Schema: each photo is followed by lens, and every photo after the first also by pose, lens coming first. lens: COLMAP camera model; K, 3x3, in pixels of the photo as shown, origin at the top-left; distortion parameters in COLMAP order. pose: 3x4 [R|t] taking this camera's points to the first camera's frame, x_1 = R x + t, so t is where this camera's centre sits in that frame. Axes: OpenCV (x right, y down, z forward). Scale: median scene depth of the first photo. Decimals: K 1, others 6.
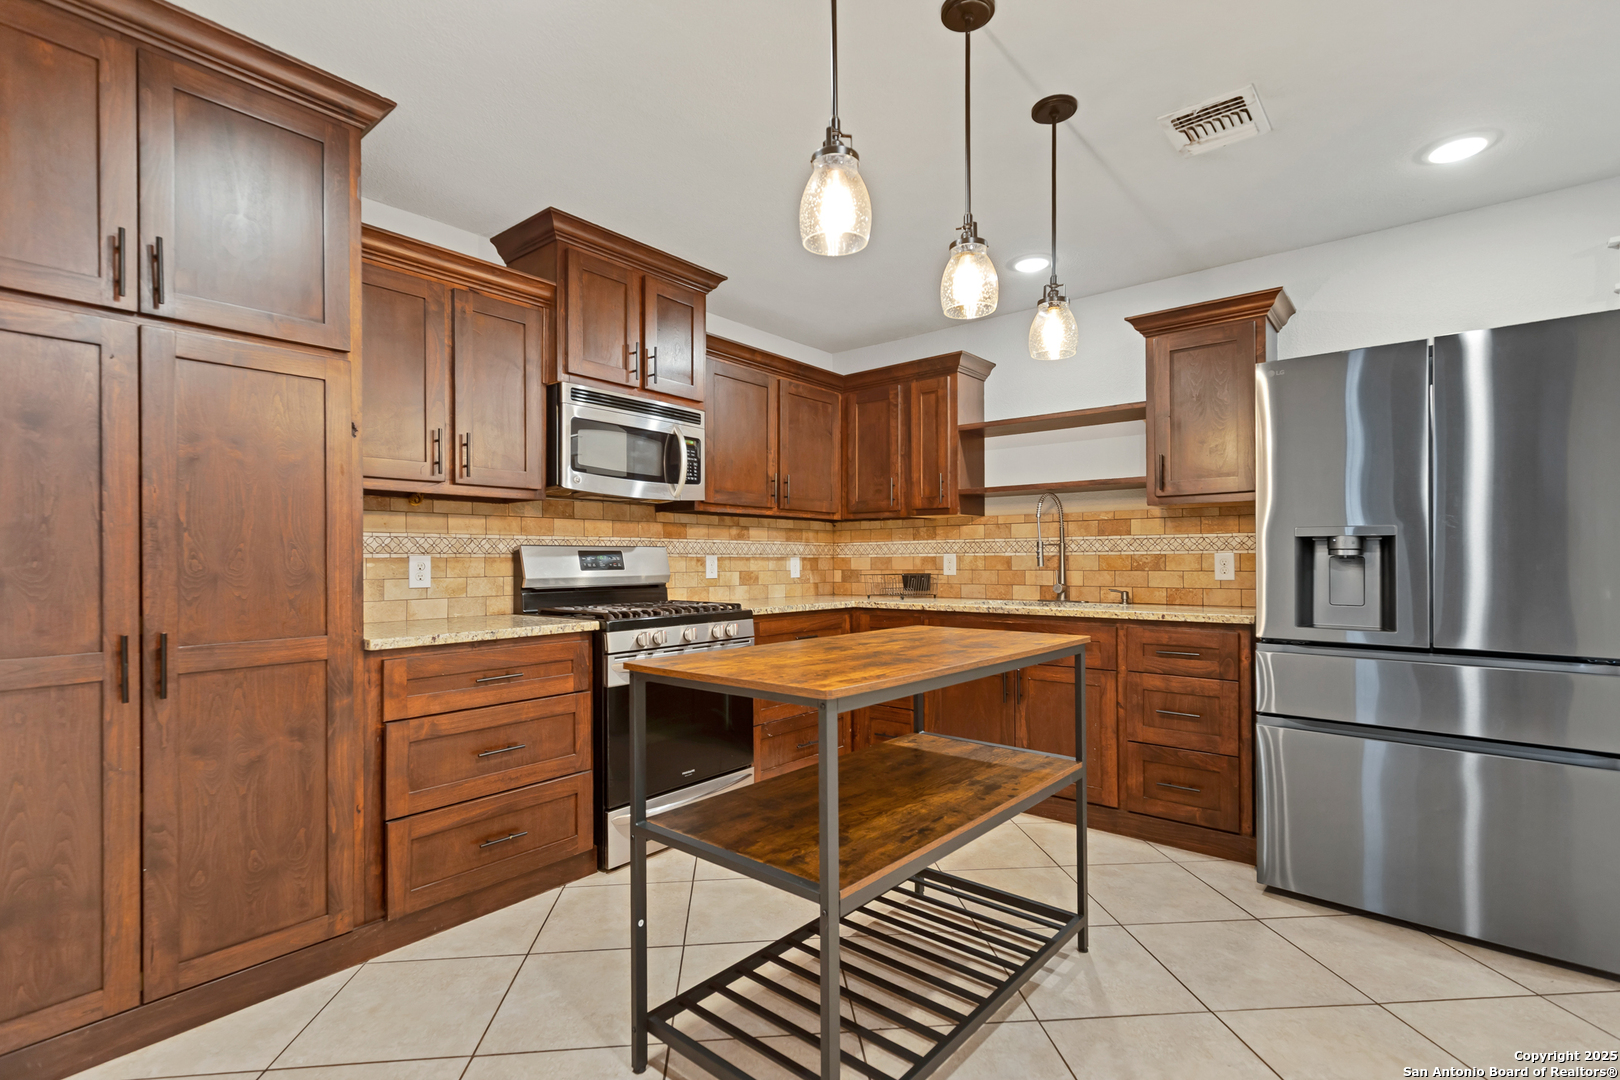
lens RADIAL K [[747.6, 0, 814.4], [0, 747.6, 552.9], [0, 0, 1]] dist [0.004412, 0.000206]
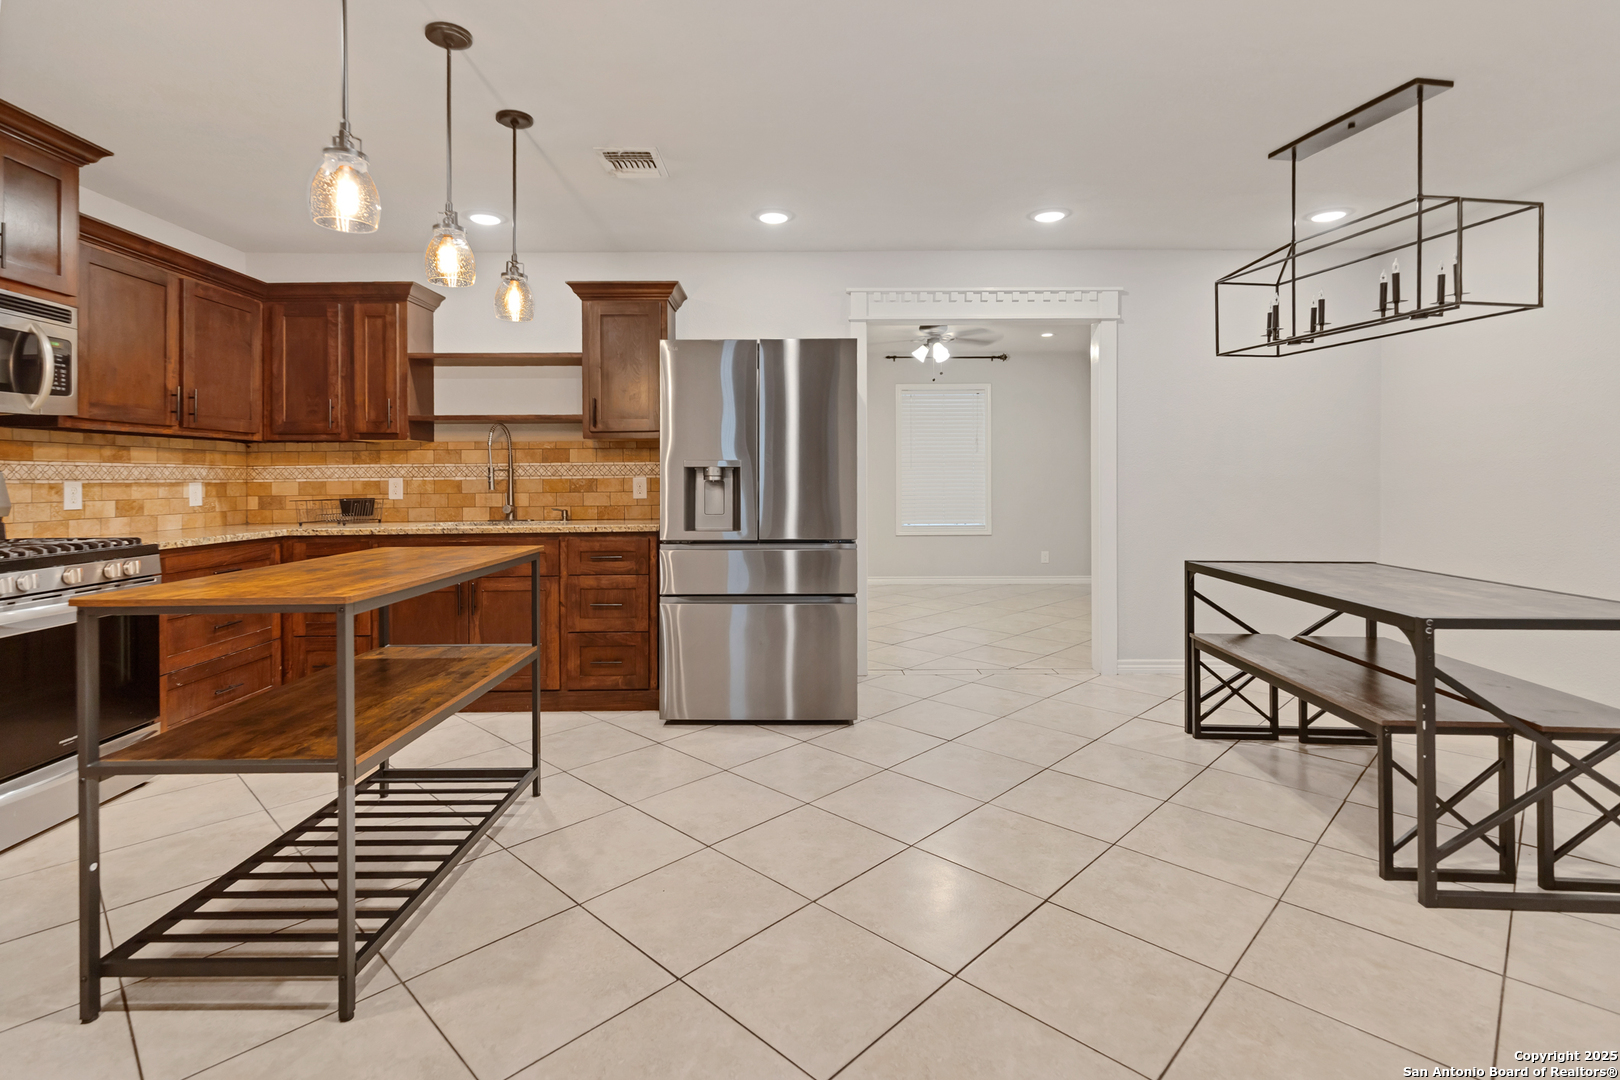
lens RADIAL K [[765.4, 0, 791.7], [0, 765.4, 469.7], [0, 0, 1]] dist [0.010489, -0.000027]
pose [[0.769114, 0.003547, 0.639101, -0.097227], [-0.000798, 0.999989, -0.004589, -0.008157], [-0.639111, 0.003020, 0.769109, -0.188310]]
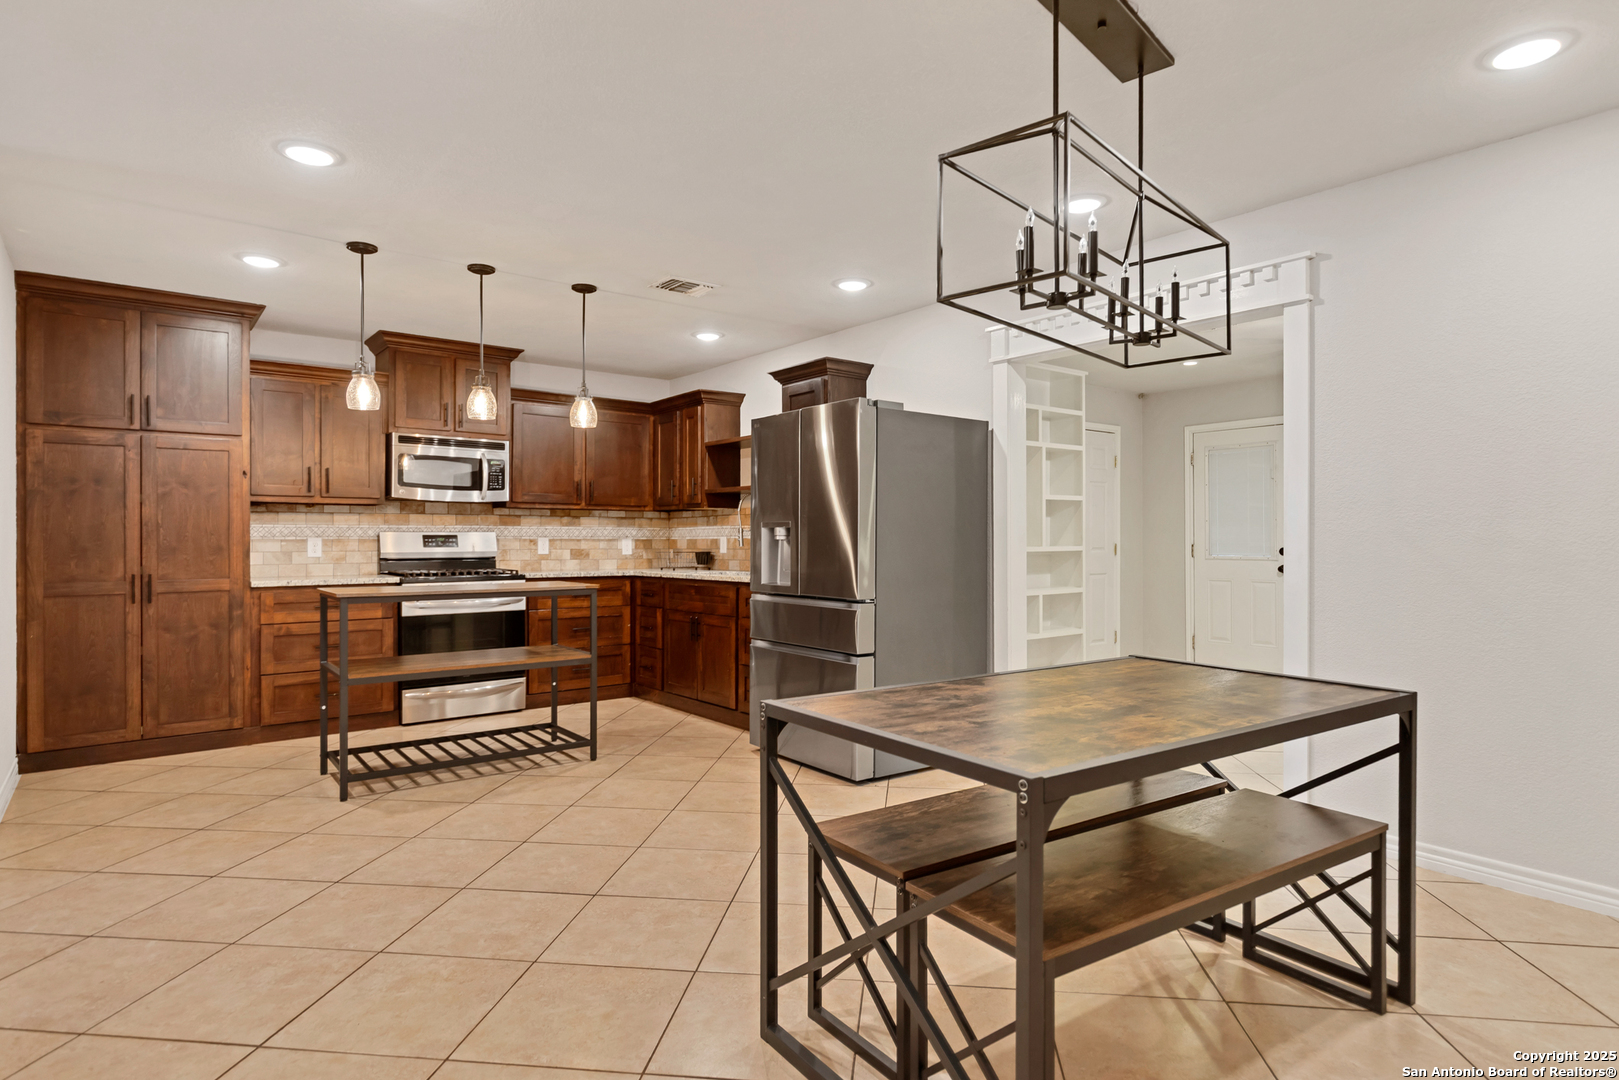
lens RADIAL K [[878.2, 0, 839.1], [0, 878.2, 534.5], [0, 0, 1]] dist [-0.004723, -0.001126]
pose [[0.979821, 0.001555, -0.199869, 0.976484], [-0.000850, 0.999993, 0.003612, -0.012108], [0.199873, -0.003369, 0.979816, -0.668928]]
